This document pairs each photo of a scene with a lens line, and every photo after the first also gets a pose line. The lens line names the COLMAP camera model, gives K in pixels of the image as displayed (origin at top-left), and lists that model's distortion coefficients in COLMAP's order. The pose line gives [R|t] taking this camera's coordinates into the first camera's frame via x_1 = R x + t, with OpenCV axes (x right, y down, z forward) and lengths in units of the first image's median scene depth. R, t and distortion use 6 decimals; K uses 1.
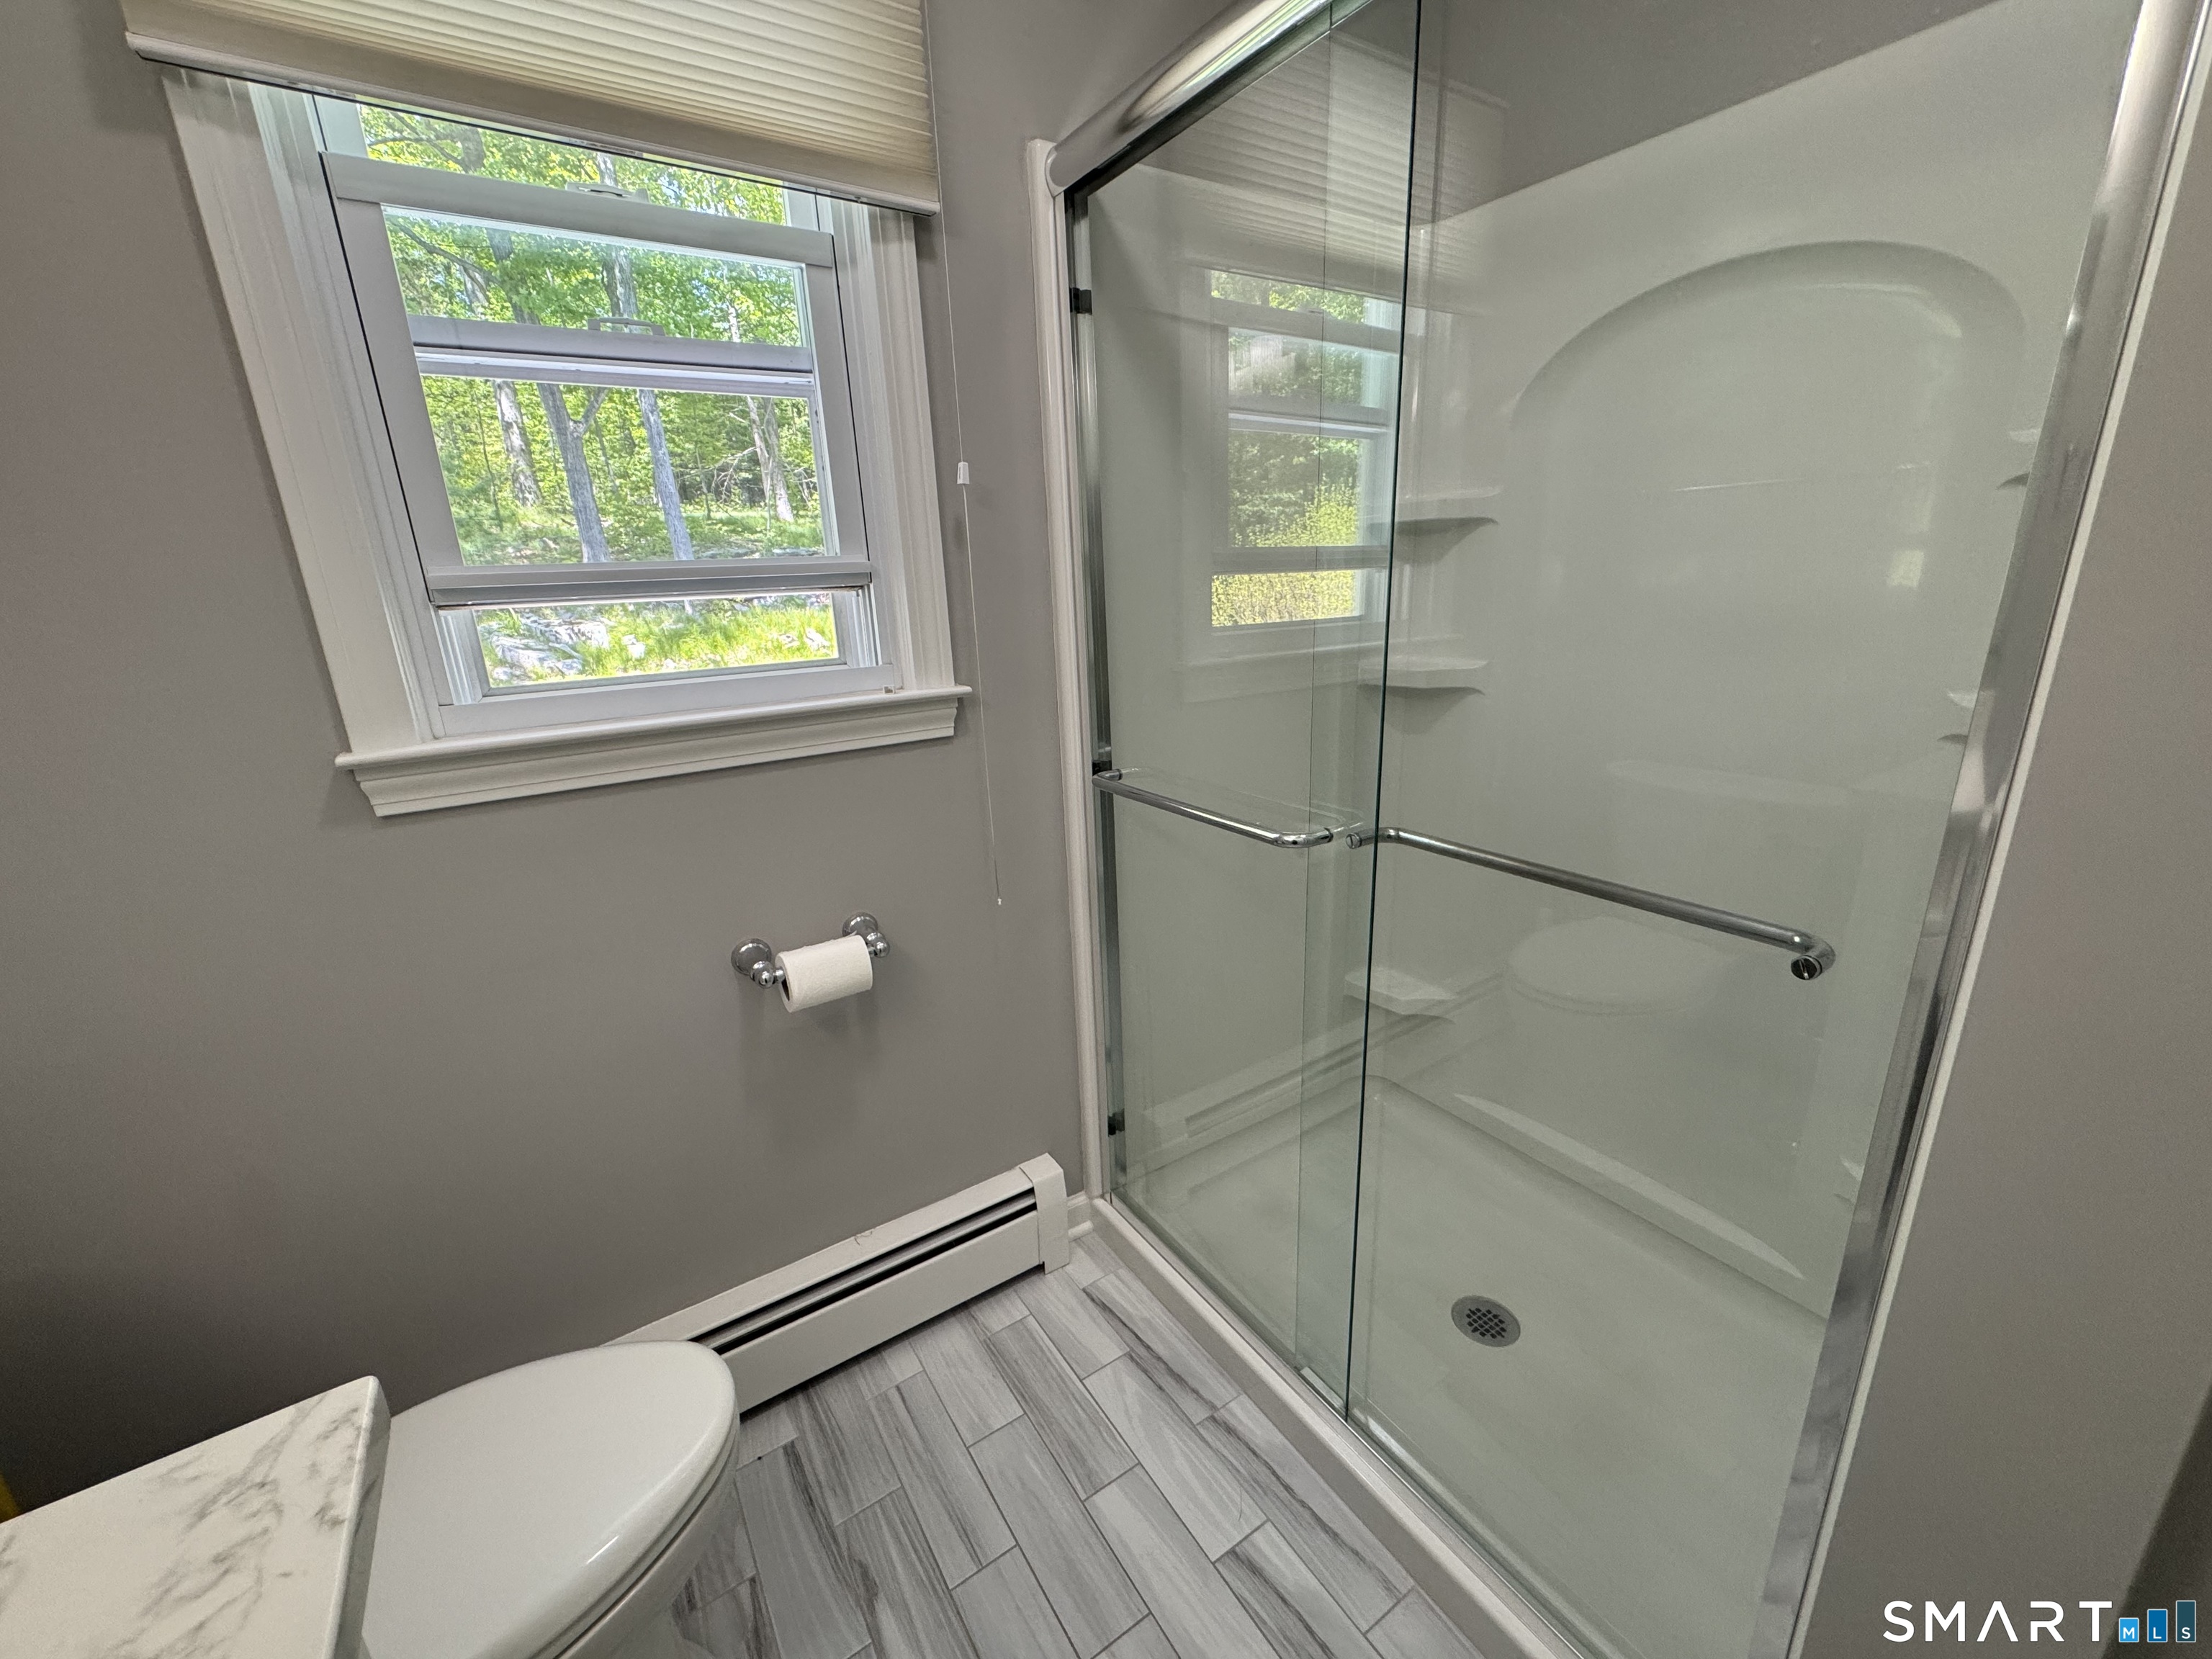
lens RADIAL K [[877.8, 0, 1103.3], [0, 877.8, 832.7], [0, 0, 1]] dist [0.002696, -0.001174]
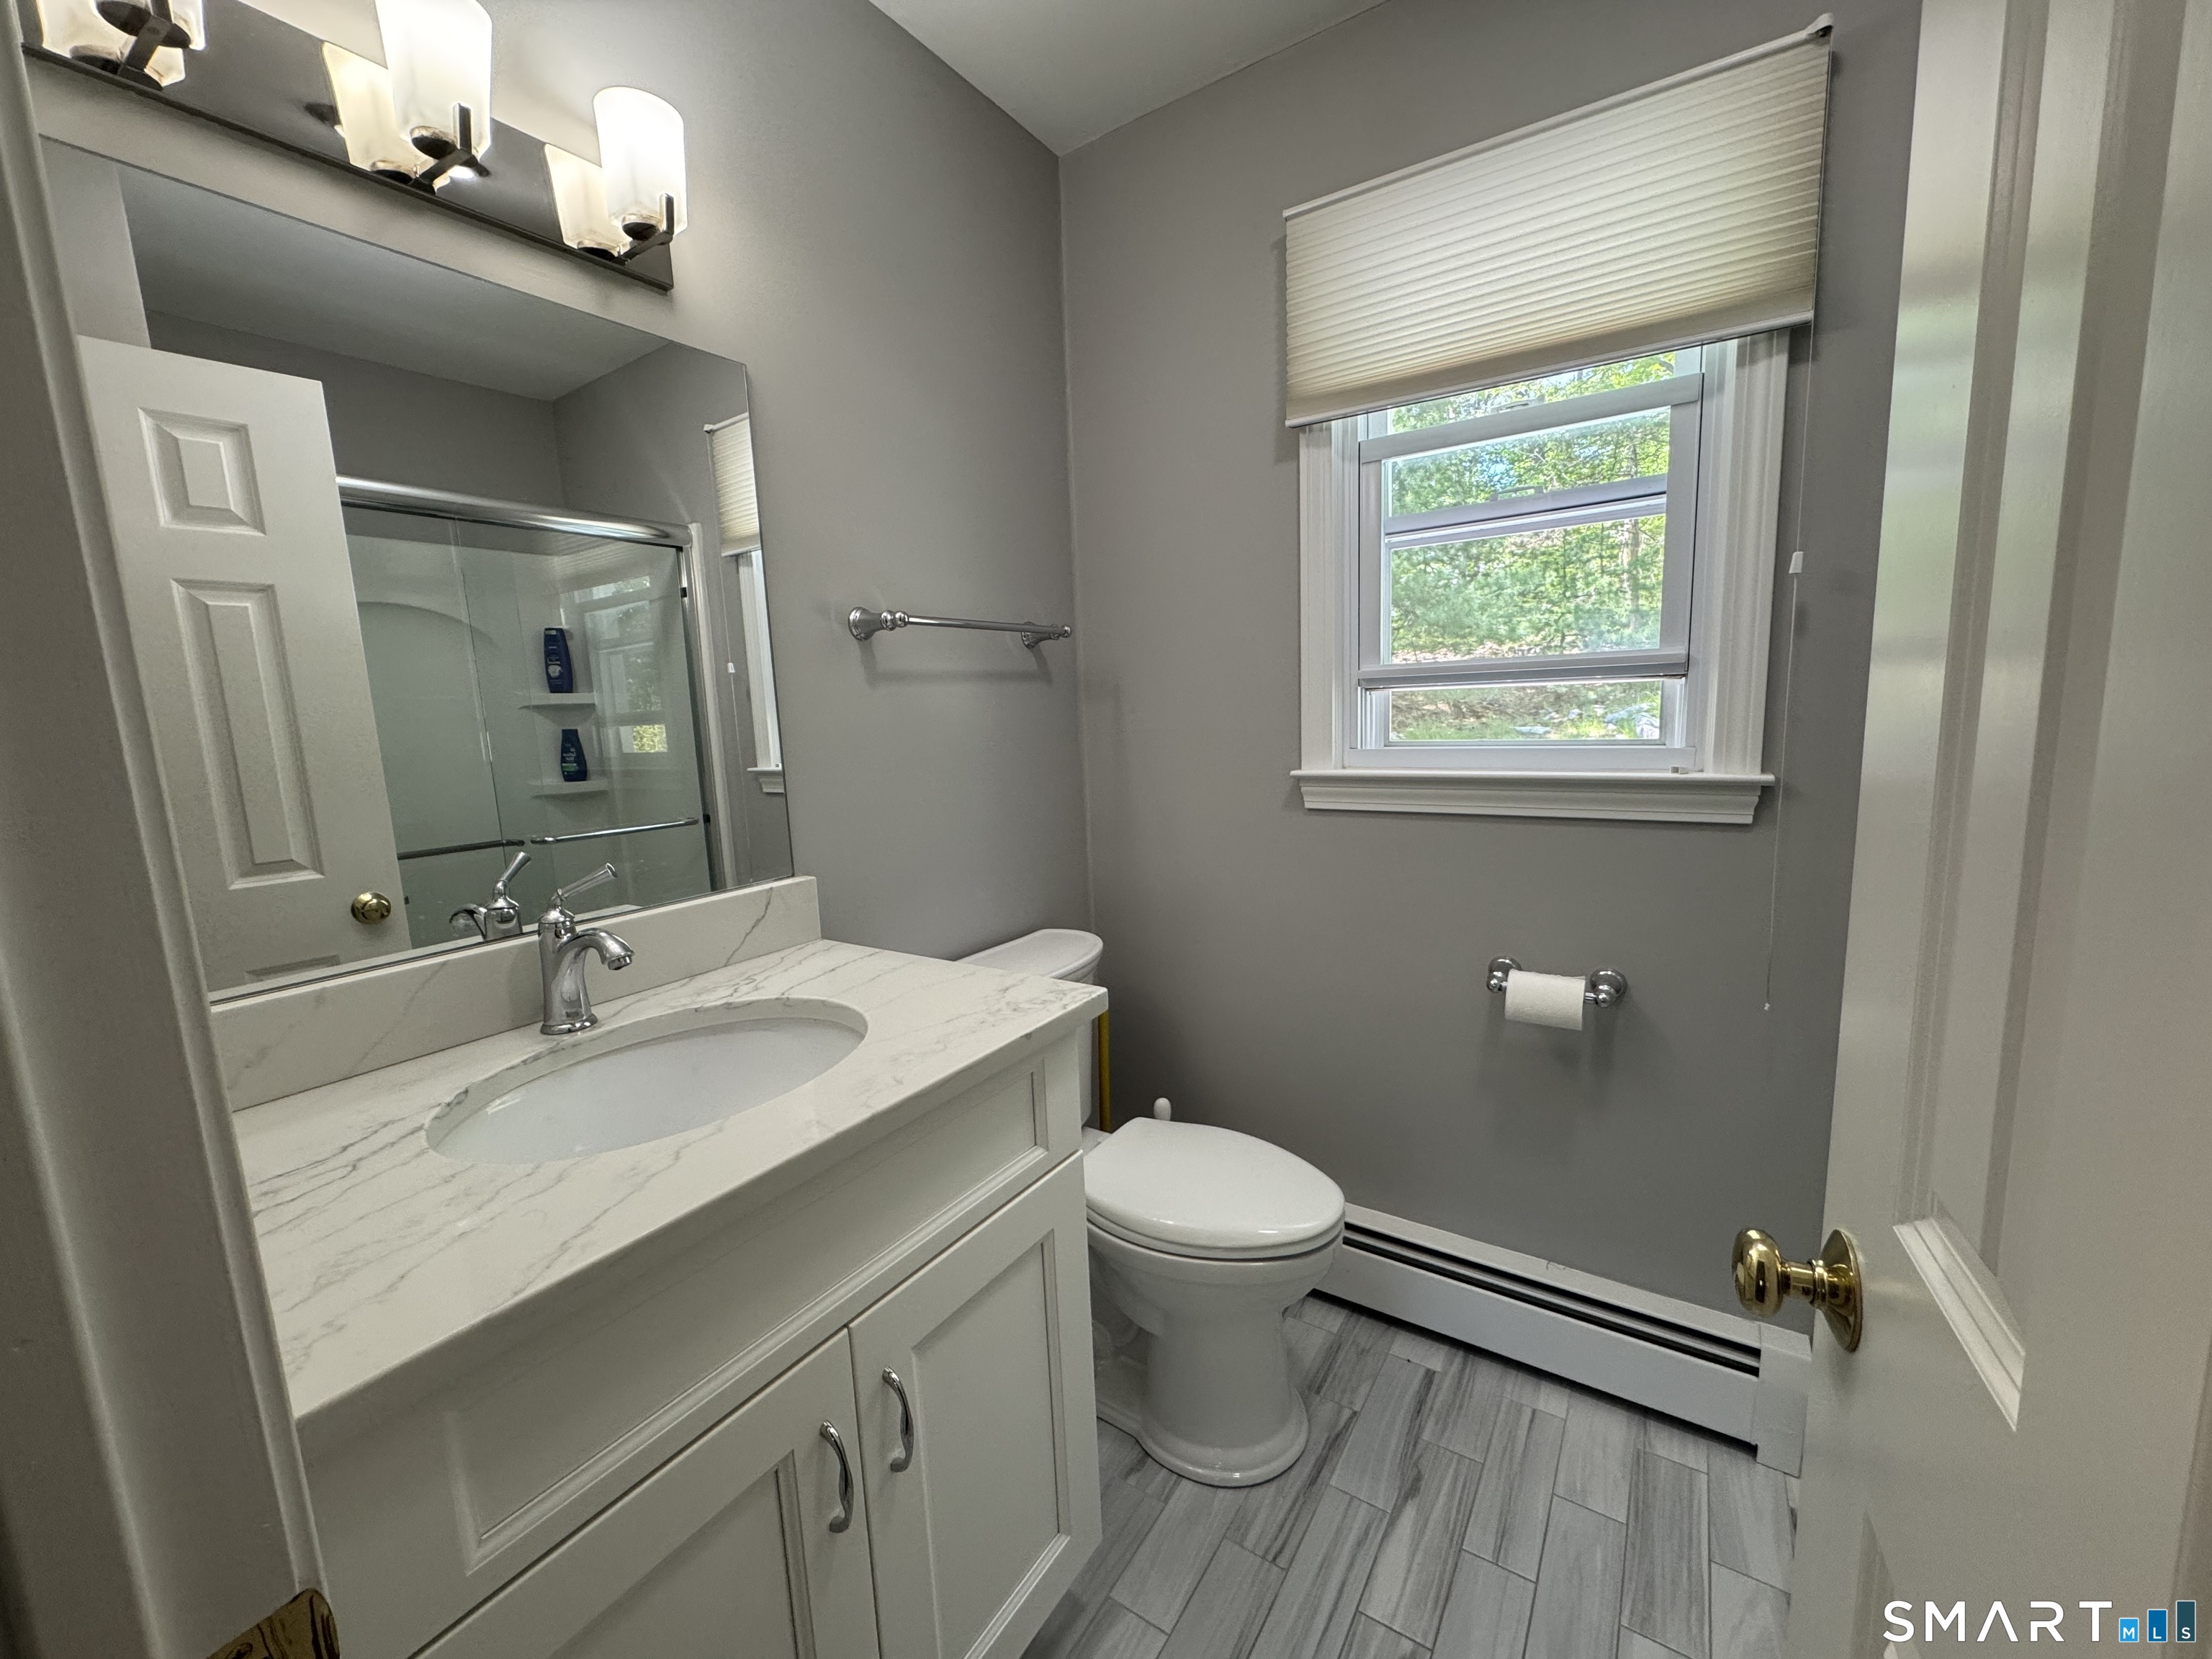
lens RADIAL K [[877.8, 0, 1102.5], [0, 877.8, 832.0], [0, 0, 1]] dist [0.002696, -0.001174]
pose [[0.390295, 0.160502, -0.906592, 0.493102], [-0.239645, 0.968456, 0.068286, 0.004944], [0.888954, 0.190609, 0.416447, -0.052412]]
